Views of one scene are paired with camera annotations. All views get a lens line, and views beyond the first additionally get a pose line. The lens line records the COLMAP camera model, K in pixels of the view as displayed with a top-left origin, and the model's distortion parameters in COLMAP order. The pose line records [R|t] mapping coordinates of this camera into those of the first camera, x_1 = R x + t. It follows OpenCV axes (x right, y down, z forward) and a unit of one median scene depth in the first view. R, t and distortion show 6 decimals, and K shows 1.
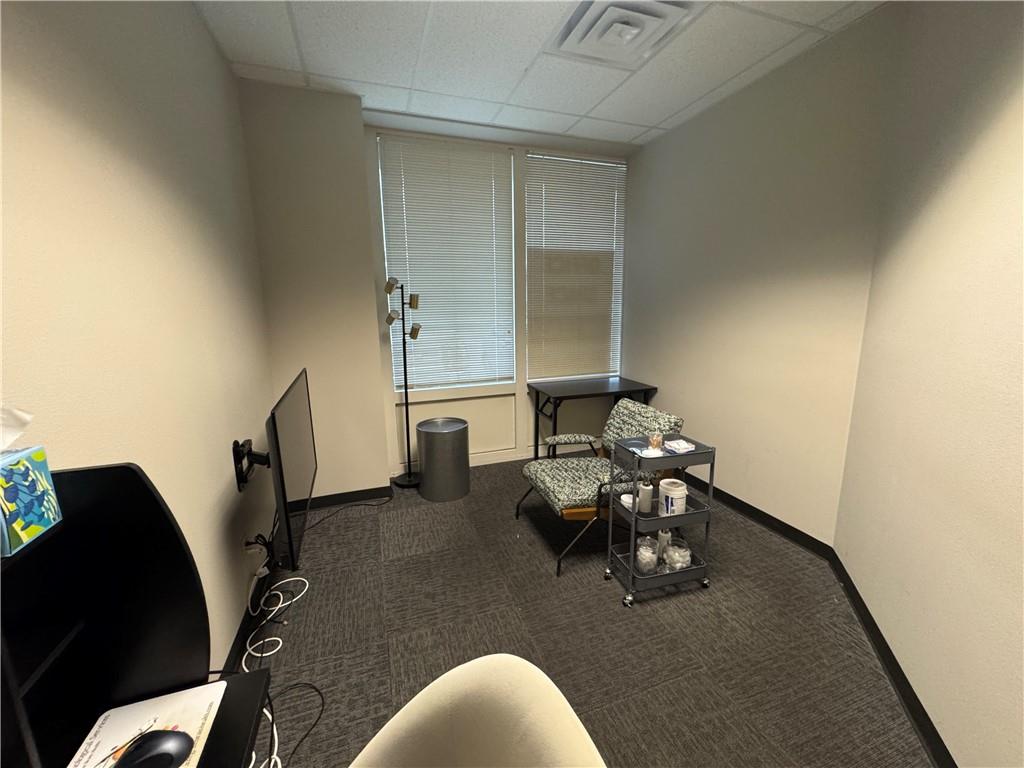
lens RADIAL K [[407.7, 0, 513.3], [0, 407.7, 385.4], [0, 0, 1]] dist [-0.001137, -0.000236]
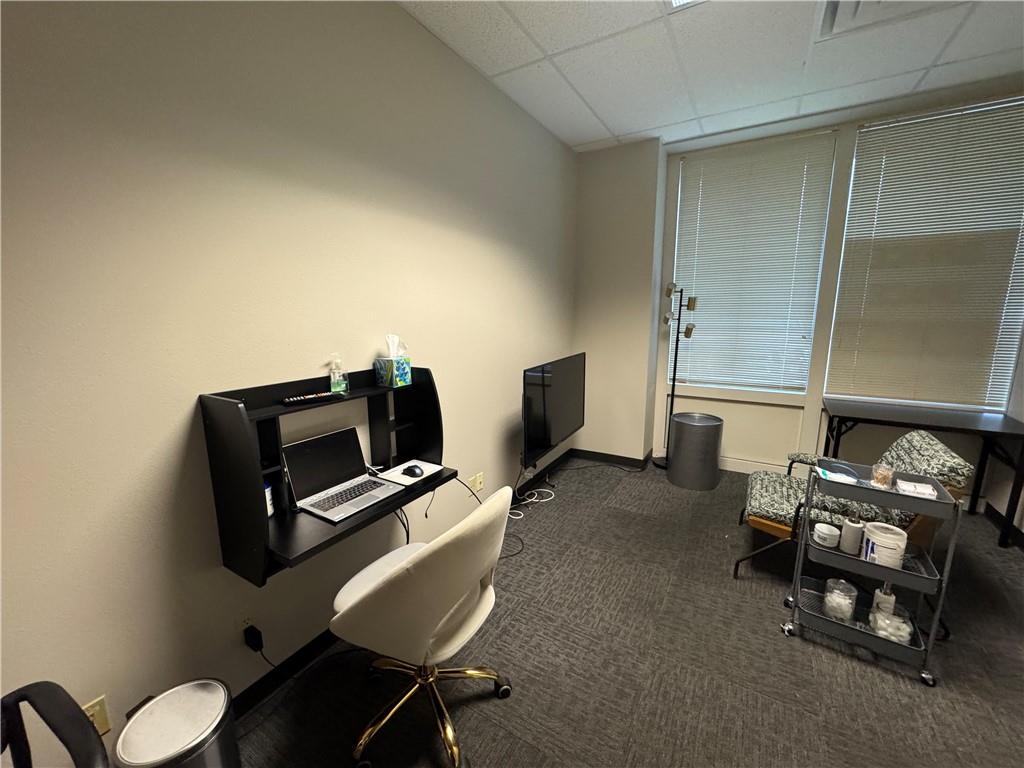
lens RADIAL K [[407.7, 0, 513.7], [0, 407.7, 385.9], [0, 0, 1]] dist [-0.001137, -0.000236]
pose [[0.642131, 0.148559, -0.752062, 0.358825], [-0.147455, 0.986659, 0.068999, 0.009833], [0.752280, 0.066588, 0.655470, -0.079725]]
